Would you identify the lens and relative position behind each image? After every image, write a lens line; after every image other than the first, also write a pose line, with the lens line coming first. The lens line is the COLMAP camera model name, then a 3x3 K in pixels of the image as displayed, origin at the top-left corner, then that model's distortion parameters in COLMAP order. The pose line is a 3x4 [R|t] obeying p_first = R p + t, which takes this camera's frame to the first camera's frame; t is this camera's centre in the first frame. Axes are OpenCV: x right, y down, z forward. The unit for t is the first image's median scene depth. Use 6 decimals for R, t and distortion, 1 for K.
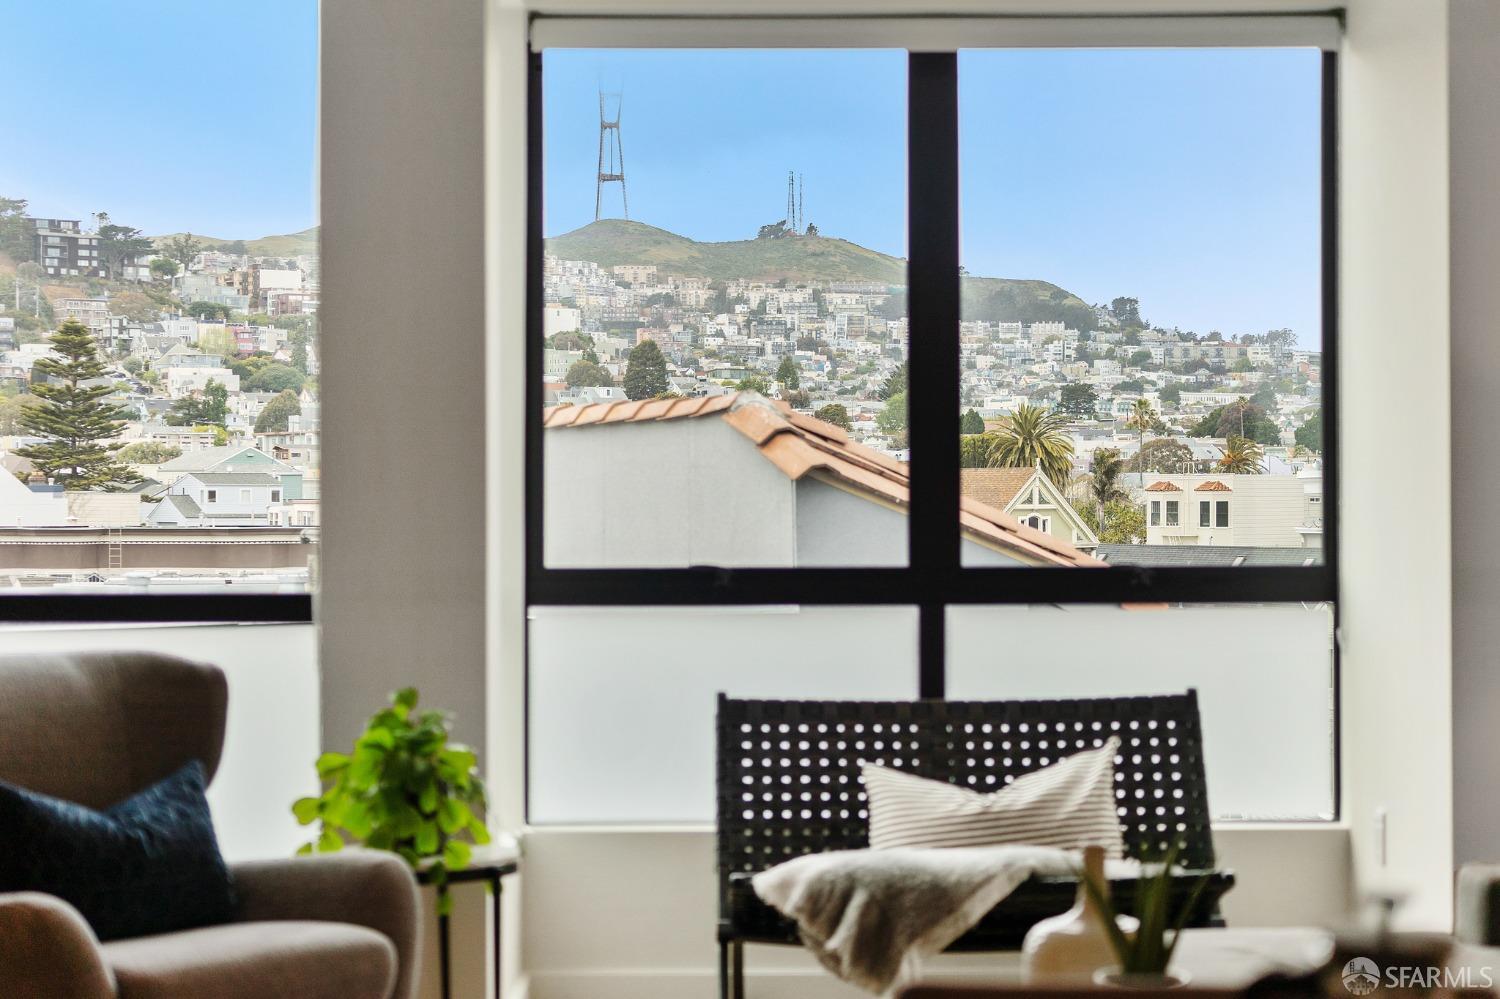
lens RADIAL K [[2993.0, 0, 754.1], [0, 2993.0, 487.7], [0, 0, 1]] dist [0.019639, 0.000000]
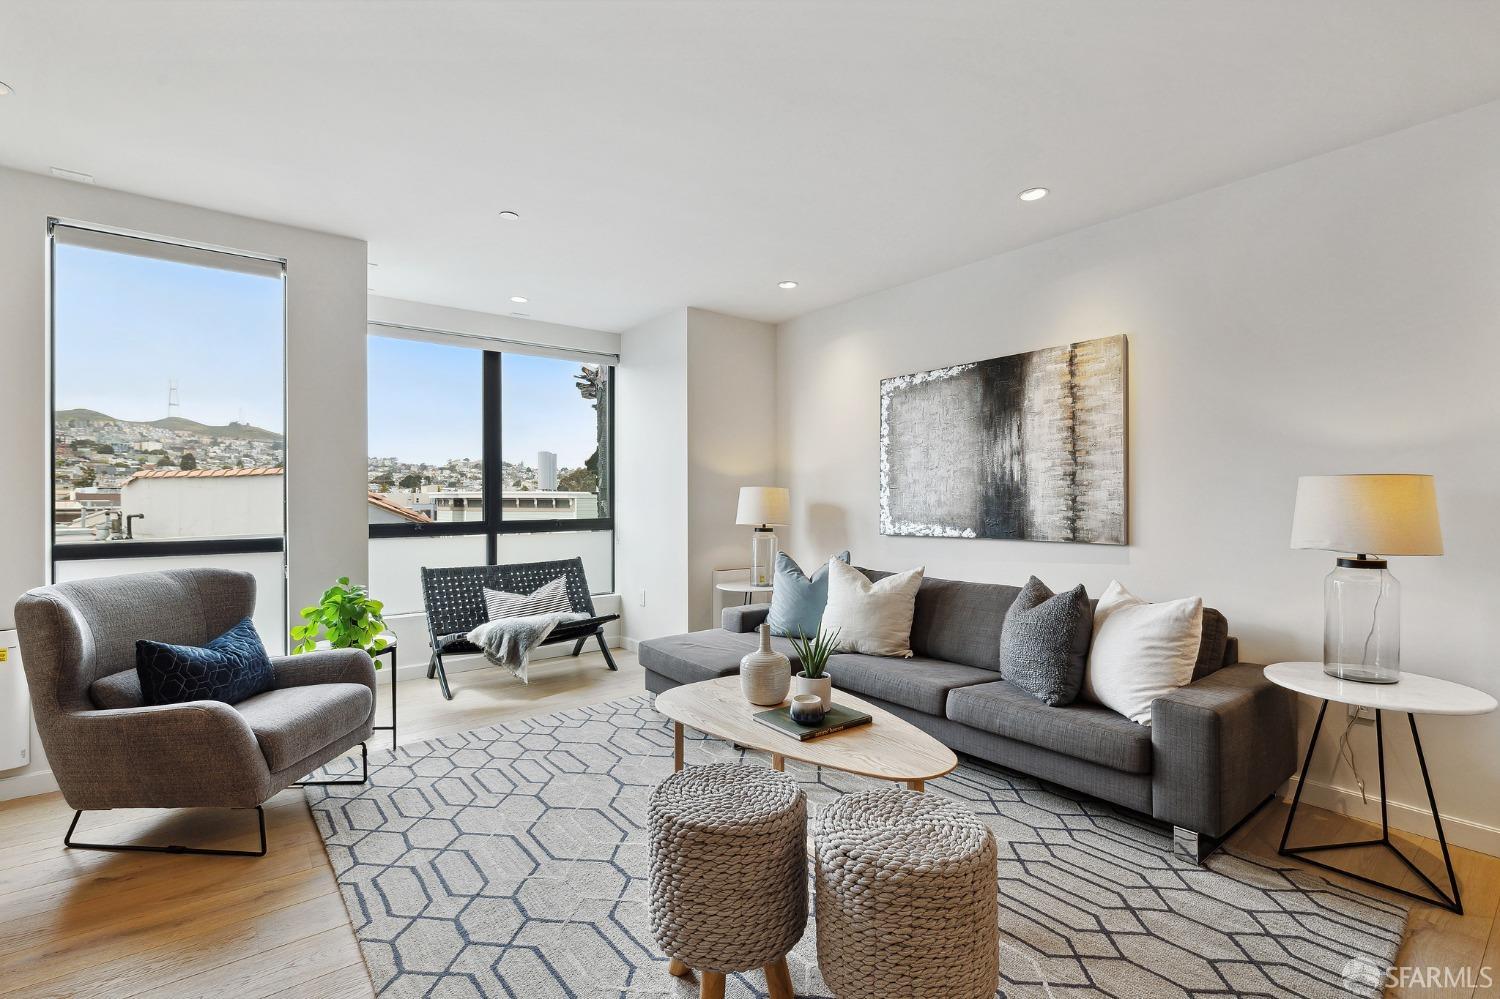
lens RADIAL K [[675.4, 0, 751.1], [0, 675.4, 502.8], [0, 0, 1]] dist [-0.000528, 0.000751]
pose [[0.790631, -0.005766, 0.612266, -0.158735], [-0.000003, 0.999956, 0.009422, 0.001125], [-0.612293, -0.007452, 0.790596, 0.302896]]
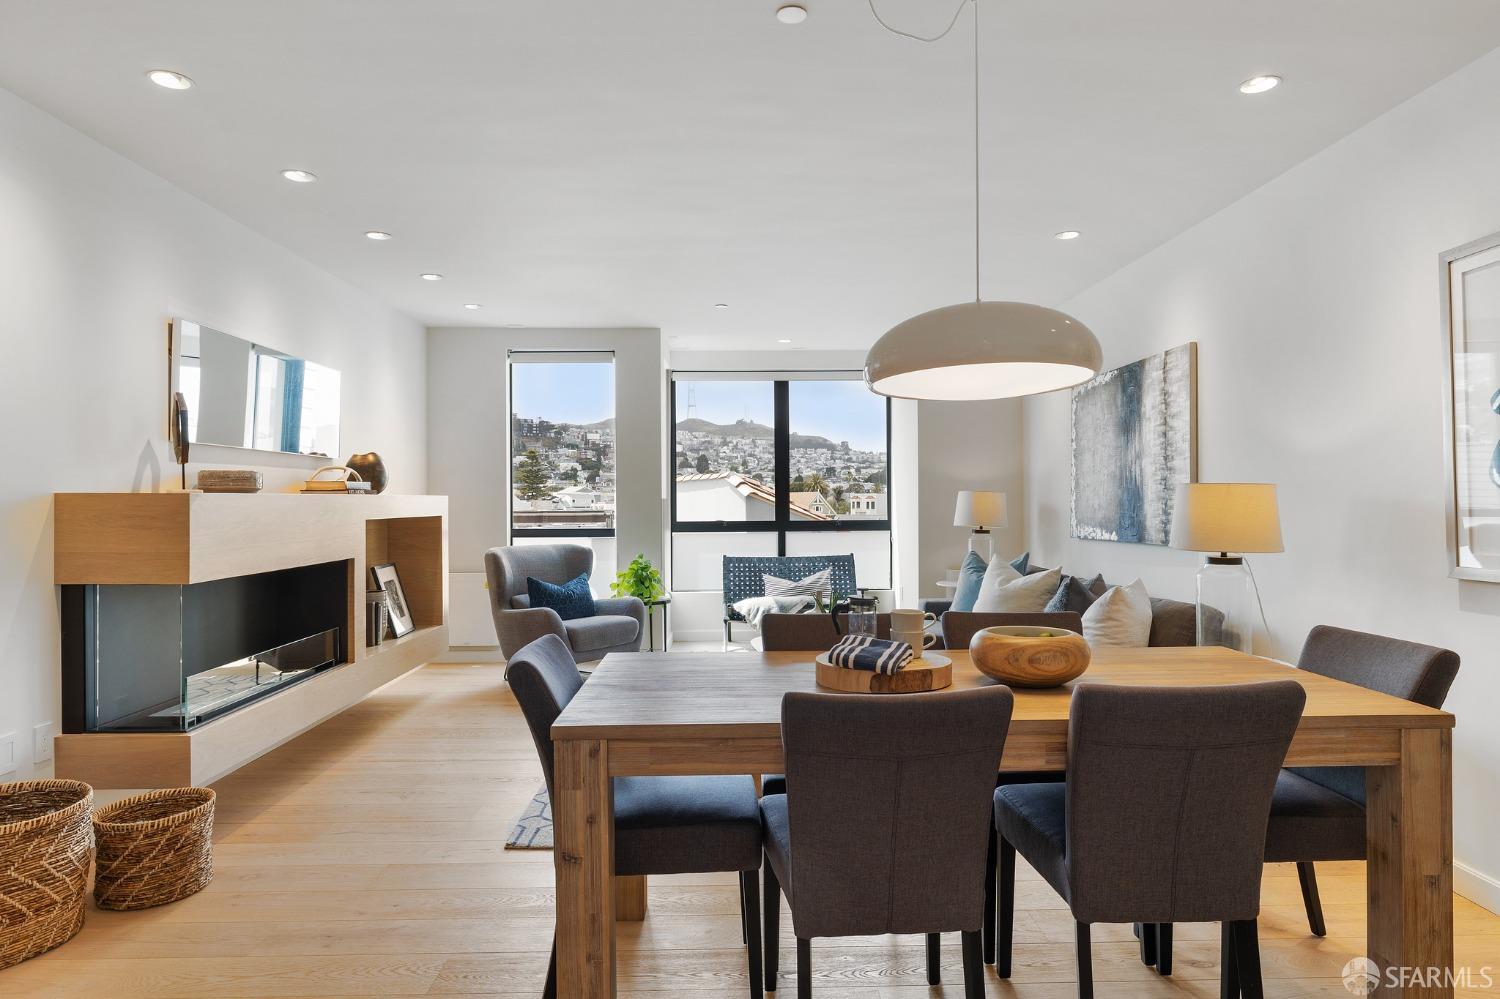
lens RADIAL K [[889.4, 0, 759.1], [0, 889.4, 513.3], [0, 0, 1]] dist [-0.017777, 0.000958]
pose [[0.999619, -0.004826, 0.027181, 0.001863], [0.004358, 0.999842, 0.017252, -0.001843], [-0.027260, -0.017126, 0.999482, -0.095270]]
